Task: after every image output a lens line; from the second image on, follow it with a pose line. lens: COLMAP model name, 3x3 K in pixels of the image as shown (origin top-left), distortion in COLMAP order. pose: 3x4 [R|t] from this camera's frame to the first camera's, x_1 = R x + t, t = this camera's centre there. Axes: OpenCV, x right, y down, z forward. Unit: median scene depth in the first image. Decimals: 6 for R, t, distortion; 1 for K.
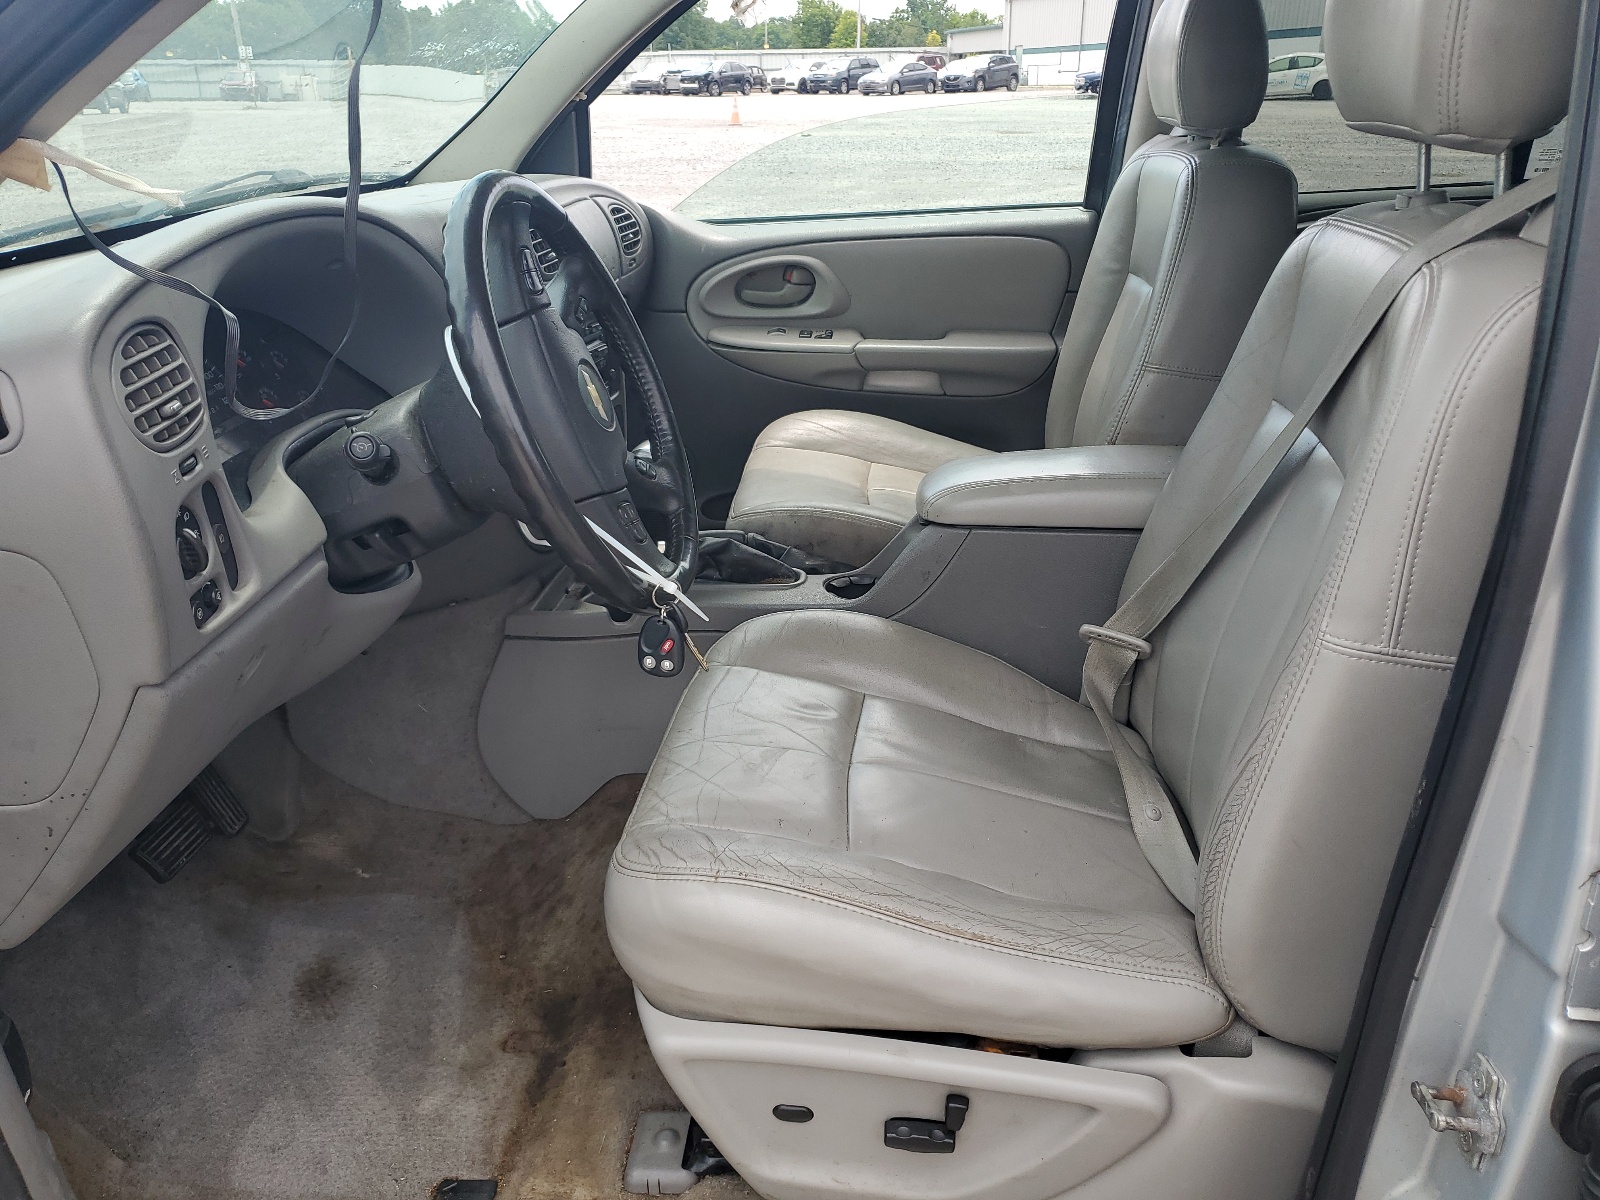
lens RADIAL K [[1191.9, 0, 800.0], [0, 1191.9, 600.0], [0, 0, 1]] dist [0.004715, 0.002089]
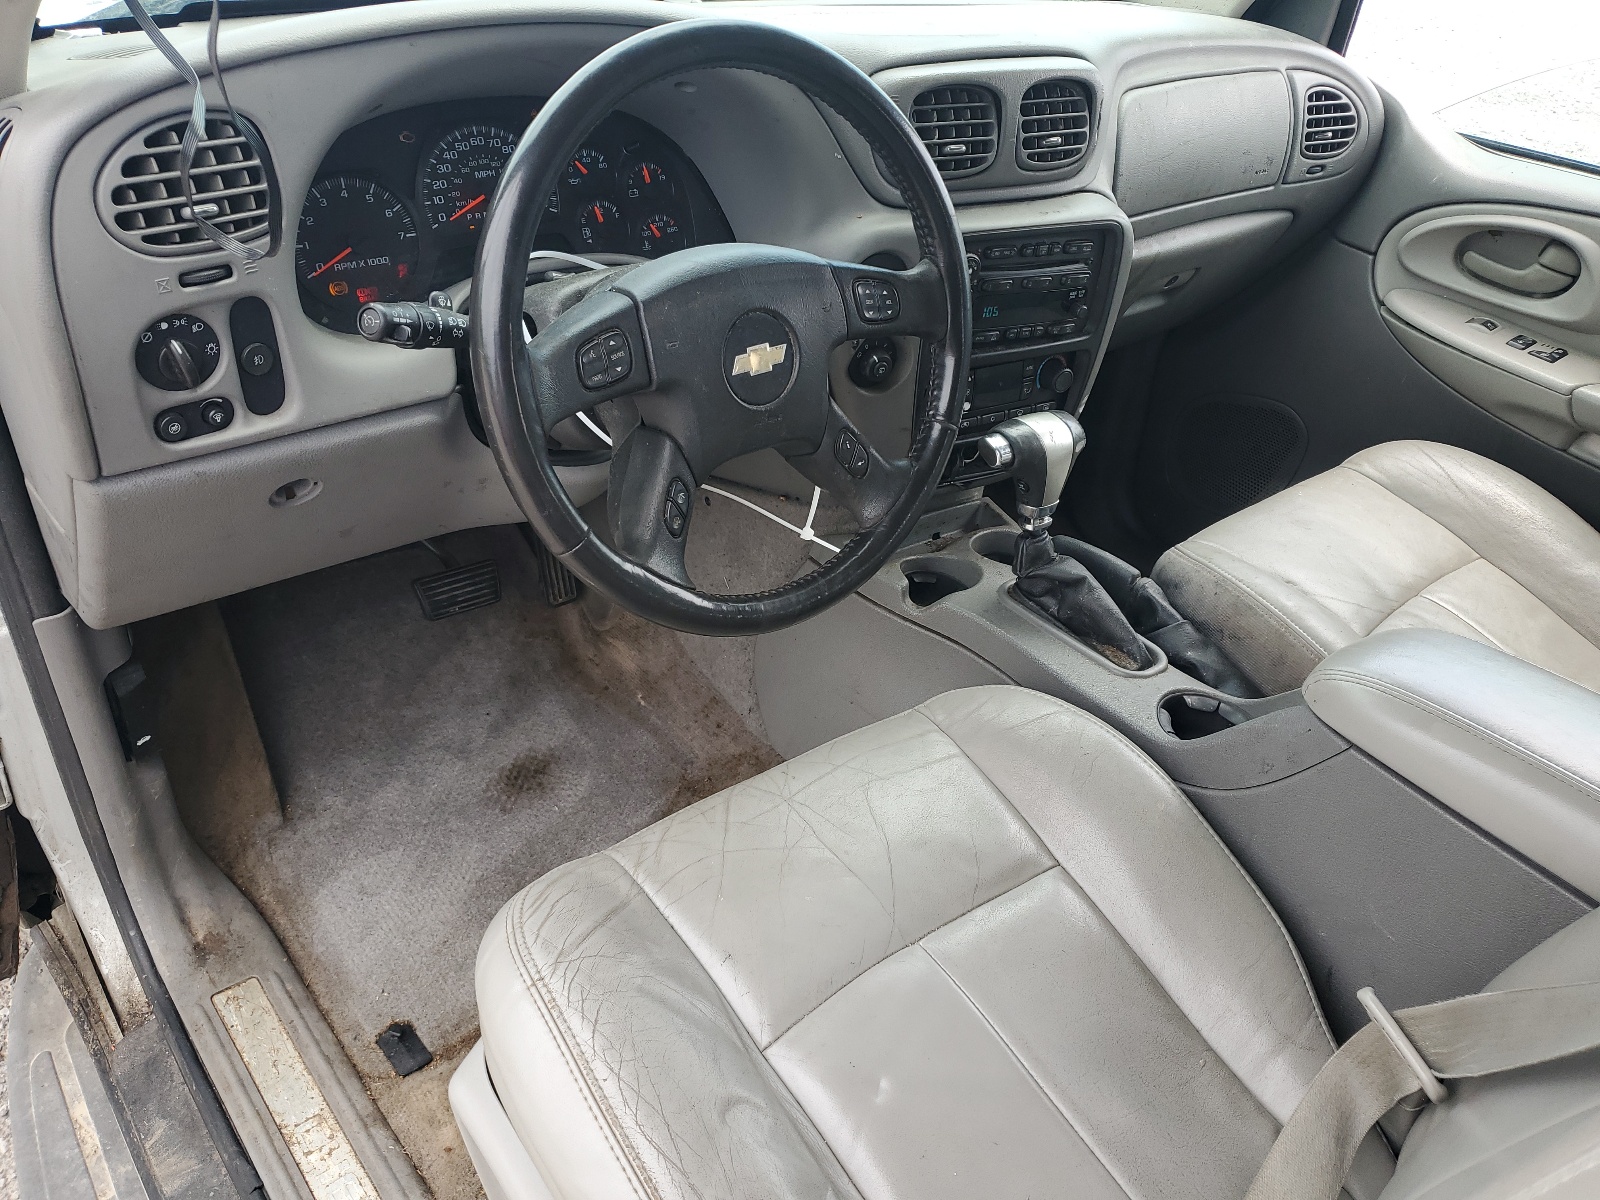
lens RADIAL K [[1191.9, 0, 800.0], [0, 1191.9, 600.0], [0, 0, 1]] dist [0.004715, 0.002089]
pose [[0.695735, 0.479836, -0.534519, 0.218611], [-0.390804, 0.877231, 0.278814, -0.172704], [0.602682, 0.014911, 0.797842, 0.286075]]
